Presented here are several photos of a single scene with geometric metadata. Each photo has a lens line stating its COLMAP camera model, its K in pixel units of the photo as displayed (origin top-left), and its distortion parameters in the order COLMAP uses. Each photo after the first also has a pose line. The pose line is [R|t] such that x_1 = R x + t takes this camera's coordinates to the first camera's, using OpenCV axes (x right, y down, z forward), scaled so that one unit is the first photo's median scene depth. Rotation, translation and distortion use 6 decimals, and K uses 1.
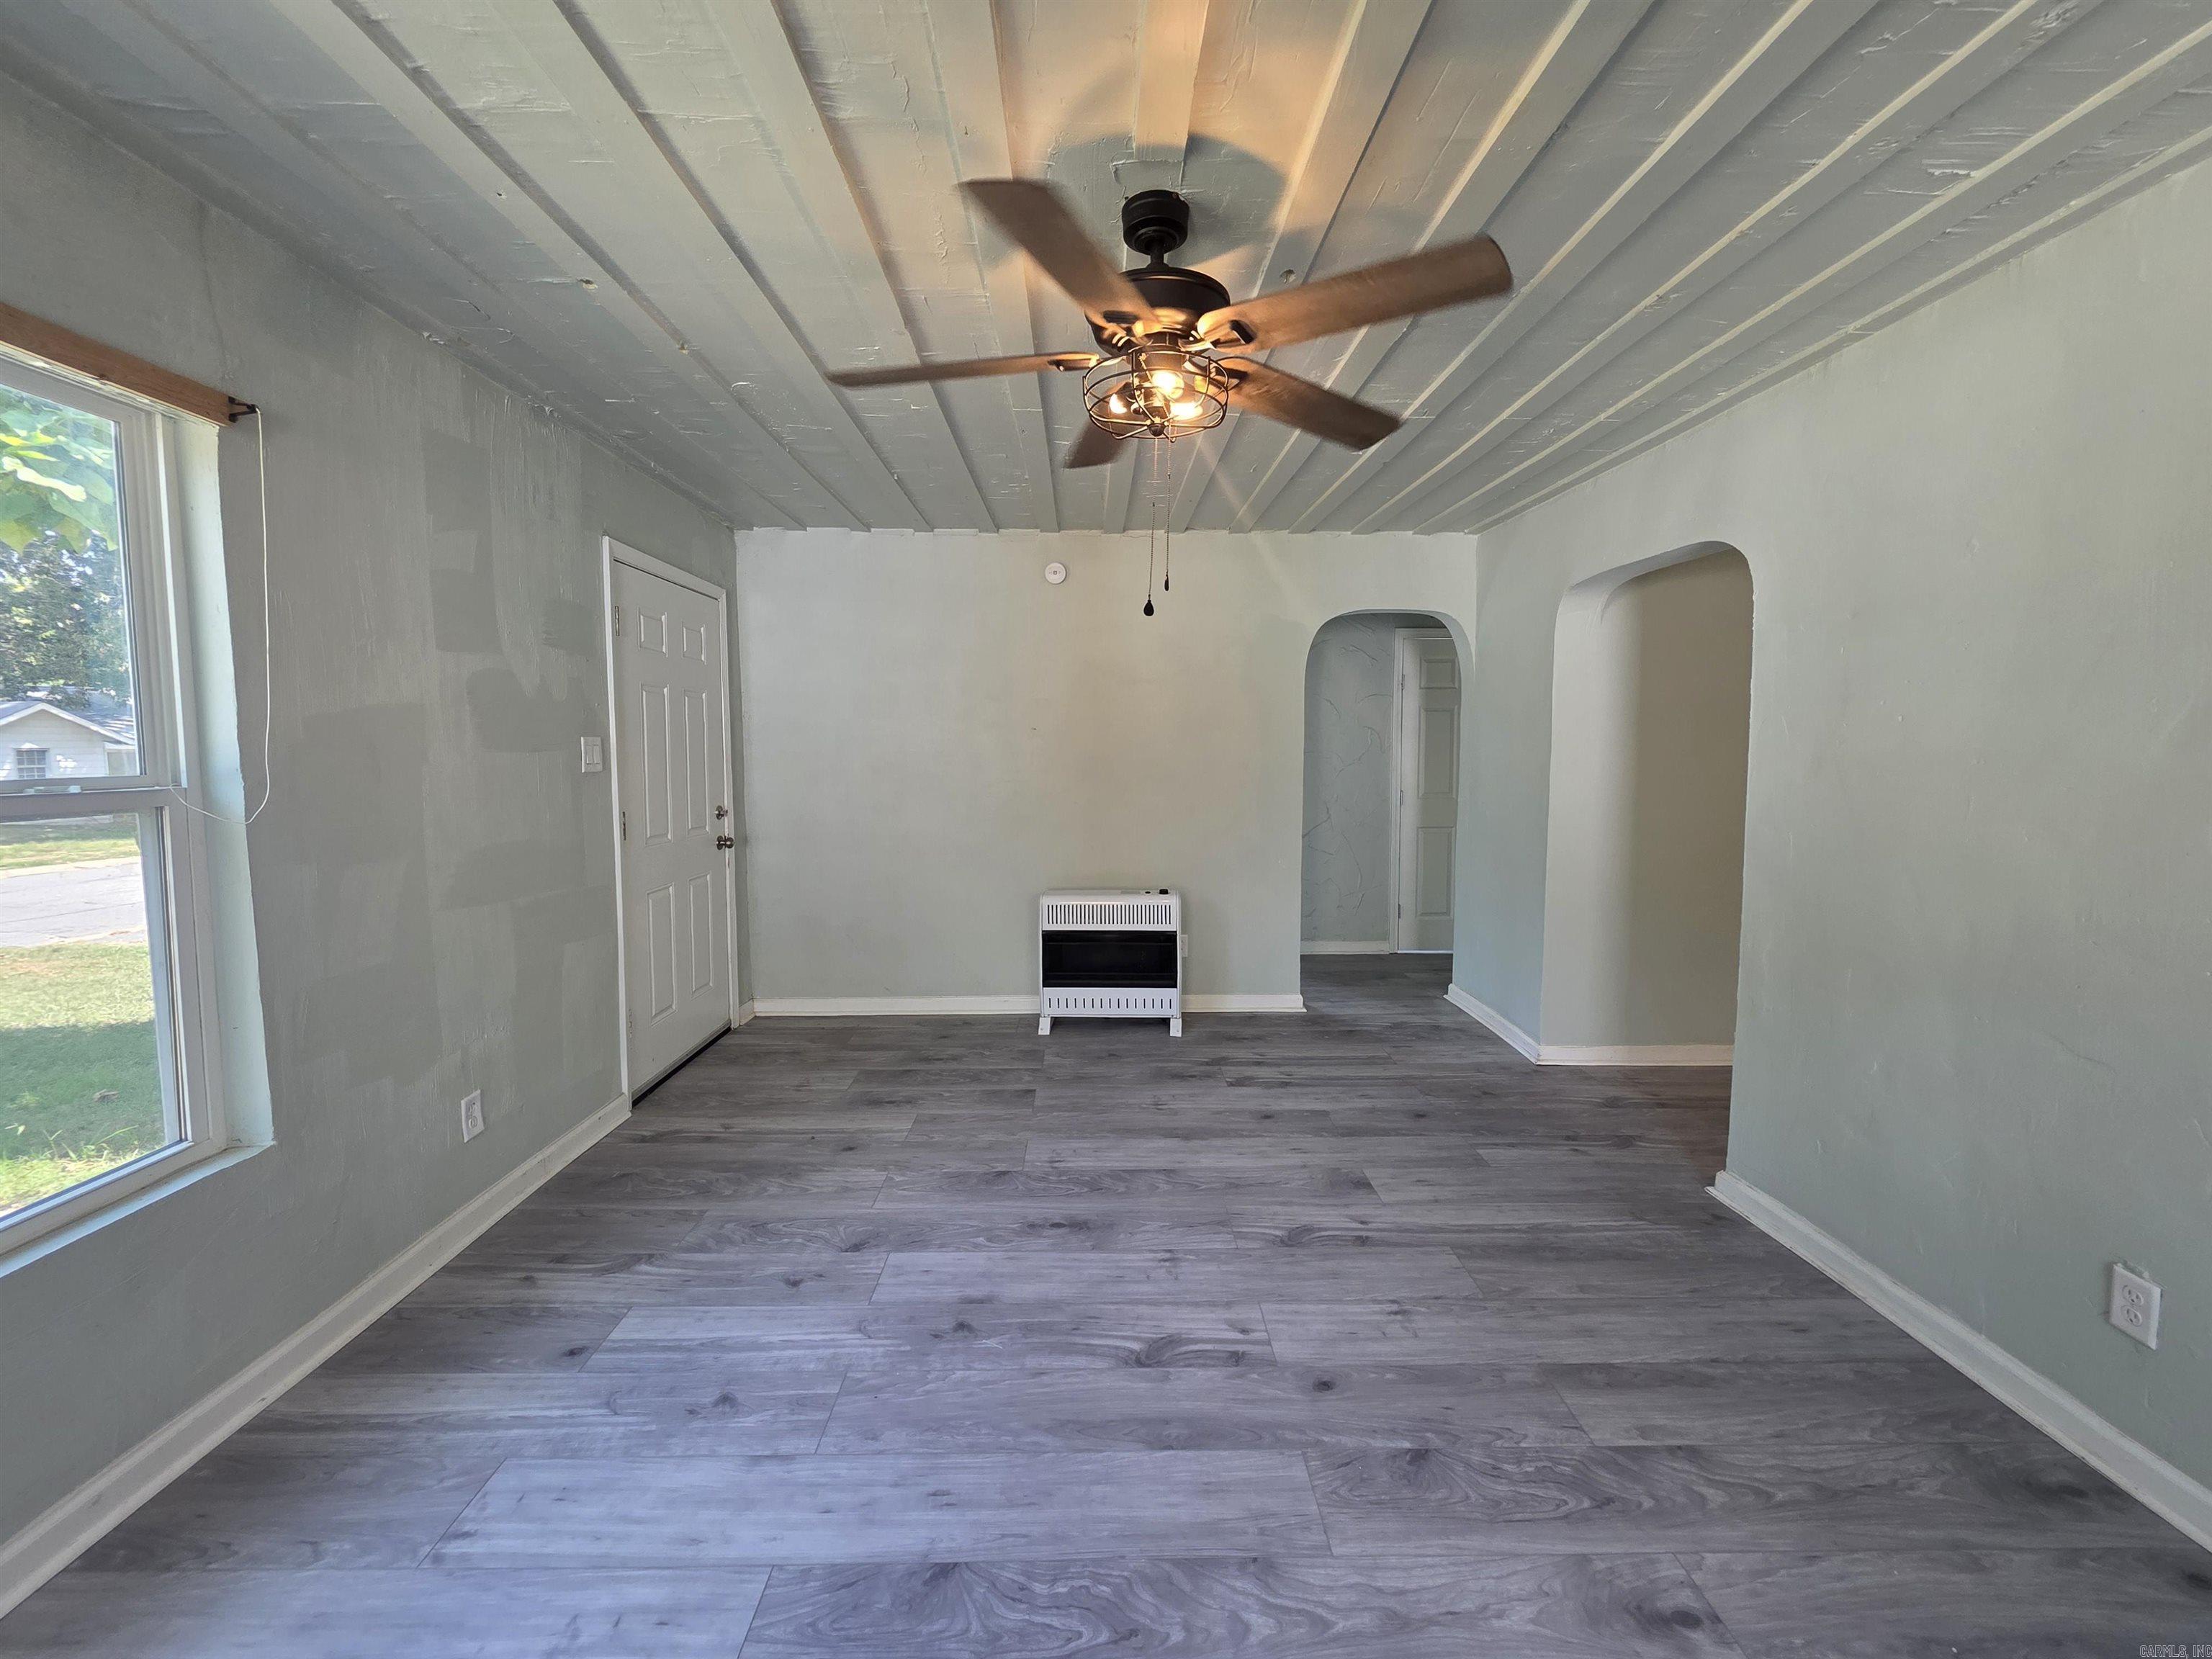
lens RADIAL K [[885.1, 0, 1115.0], [0, 885.1, 820.1], [0, 0, 1]] dist [0.007029, -0.002351]
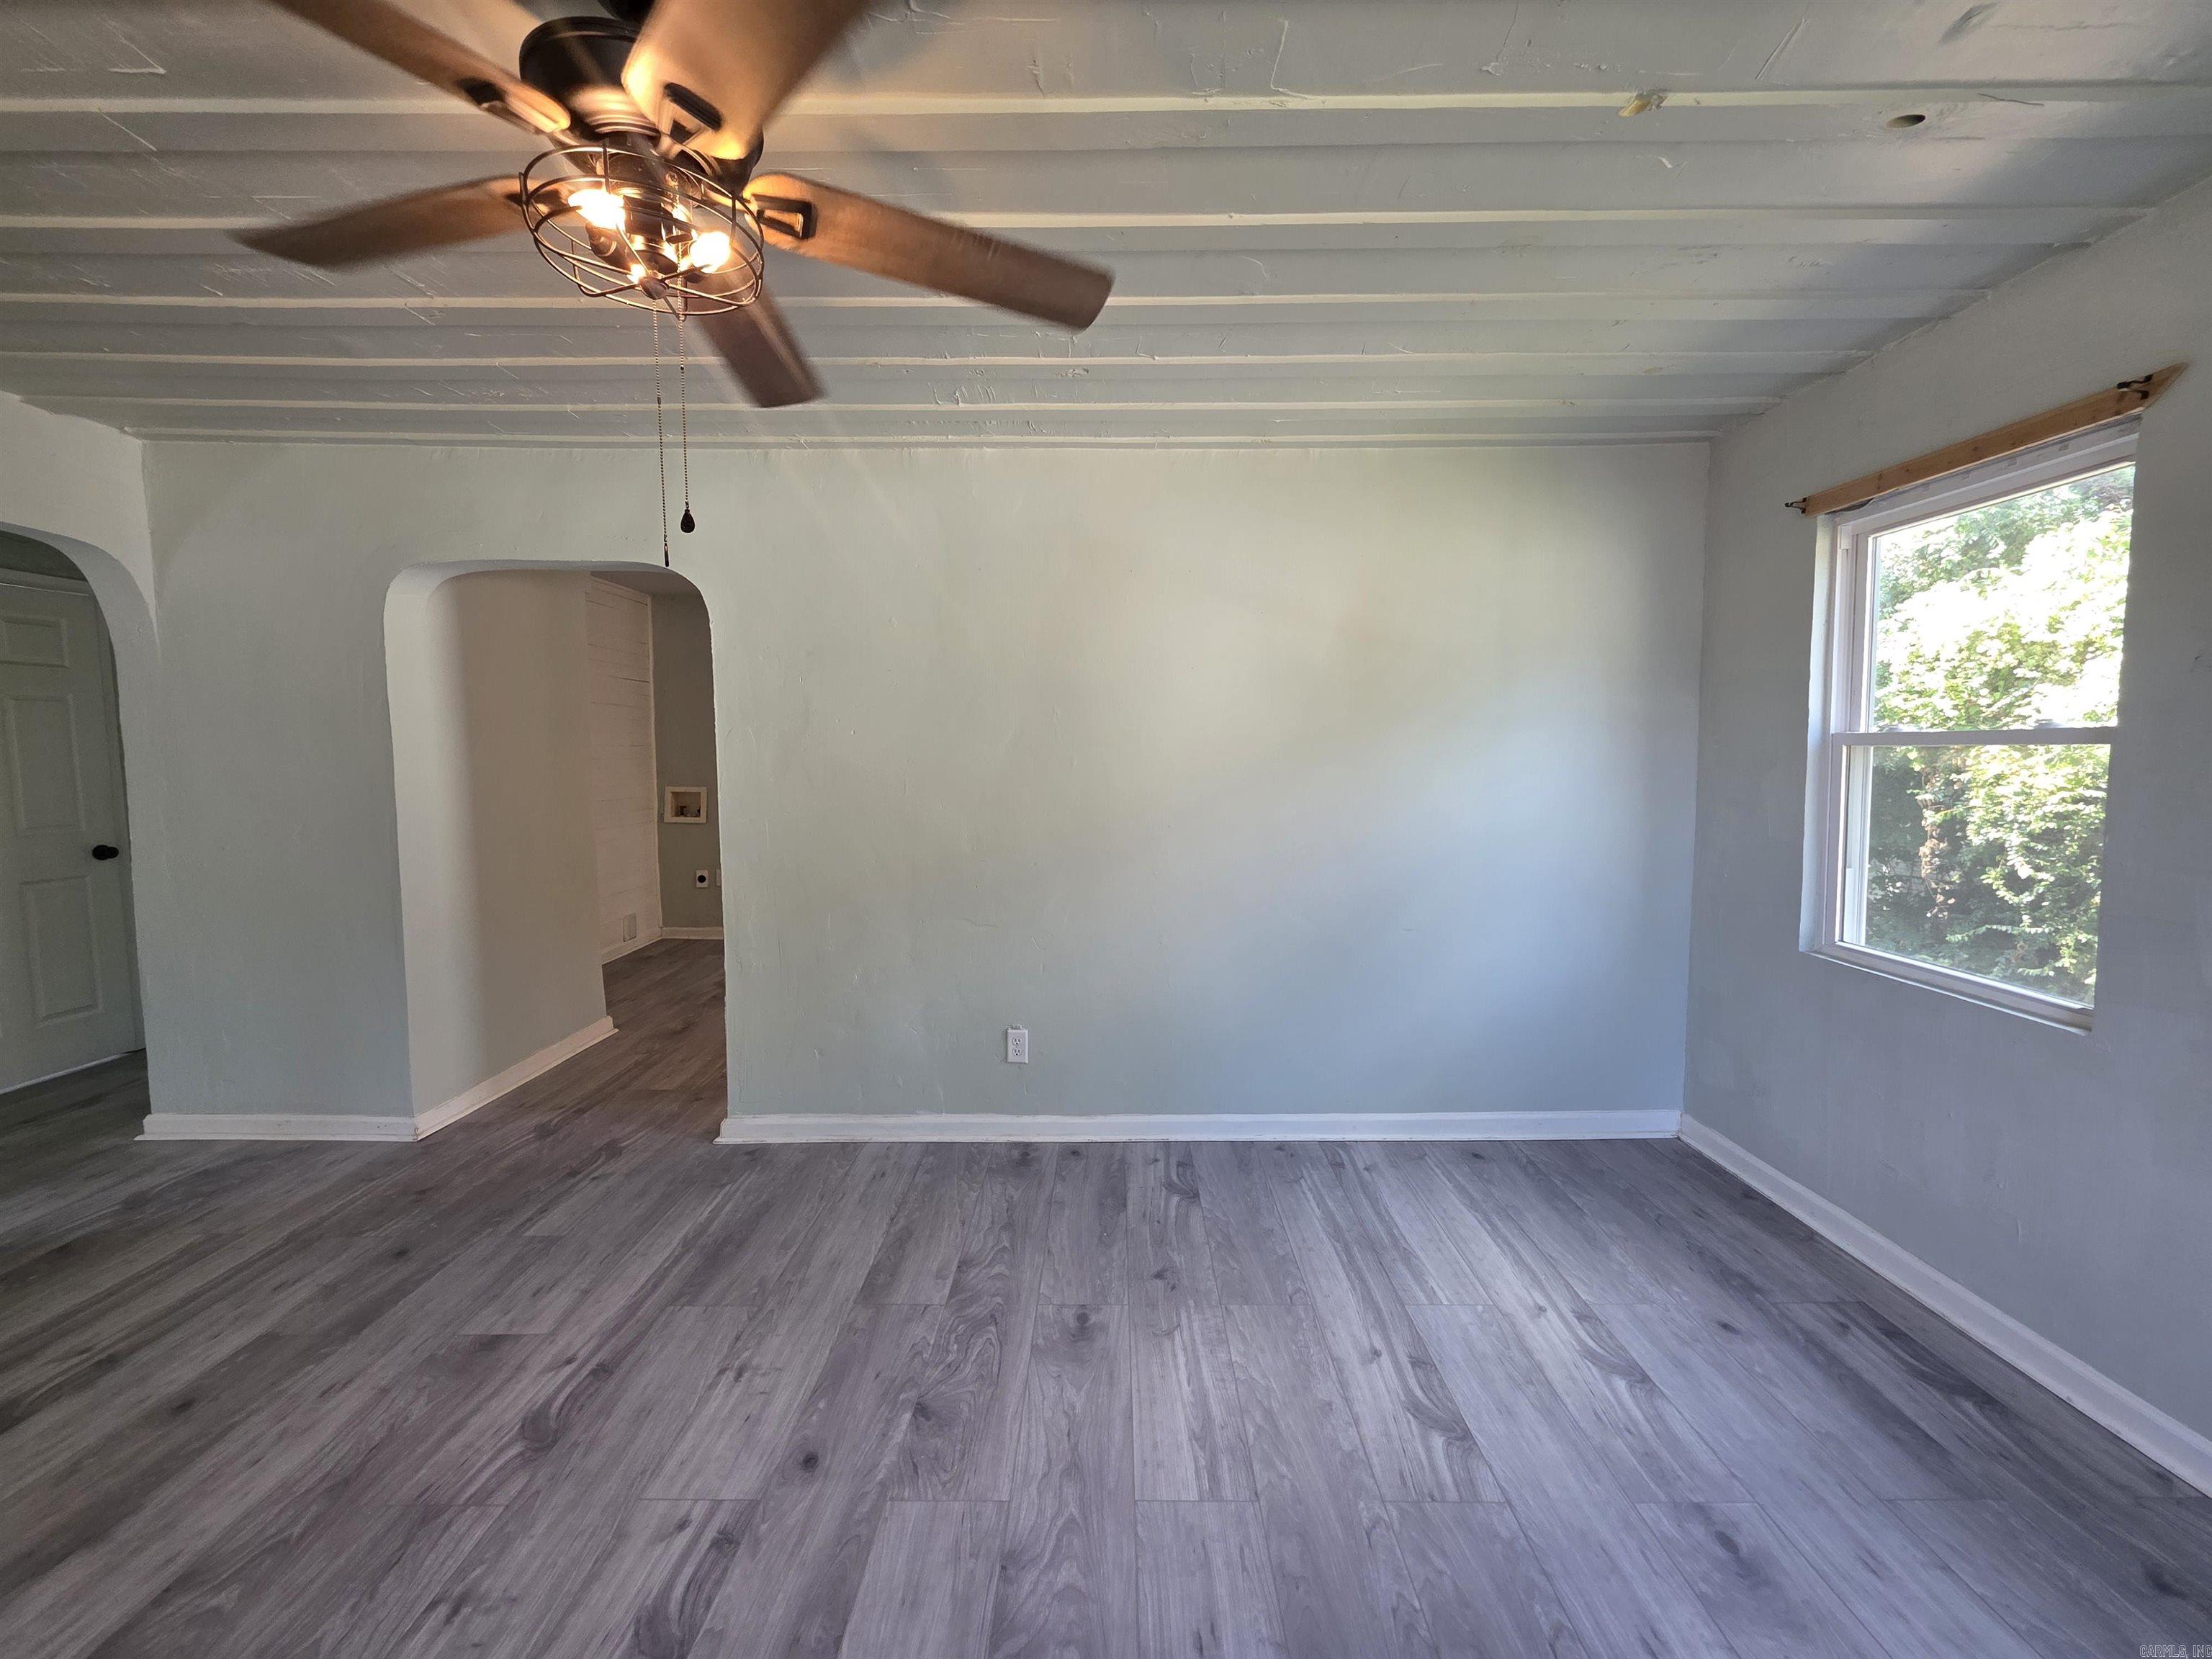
lens RADIAL K [[885.1, 0, 1105.3], [0, 885.1, 827.4], [0, 0, 1]] dist [0.007029, -0.002351]
pose [[0.032805, -0.088353, 0.995549, -0.523219], [0.089766, 0.992320, 0.085109, -0.046380], [-0.995422, 0.086575, 0.040484, 0.533416]]
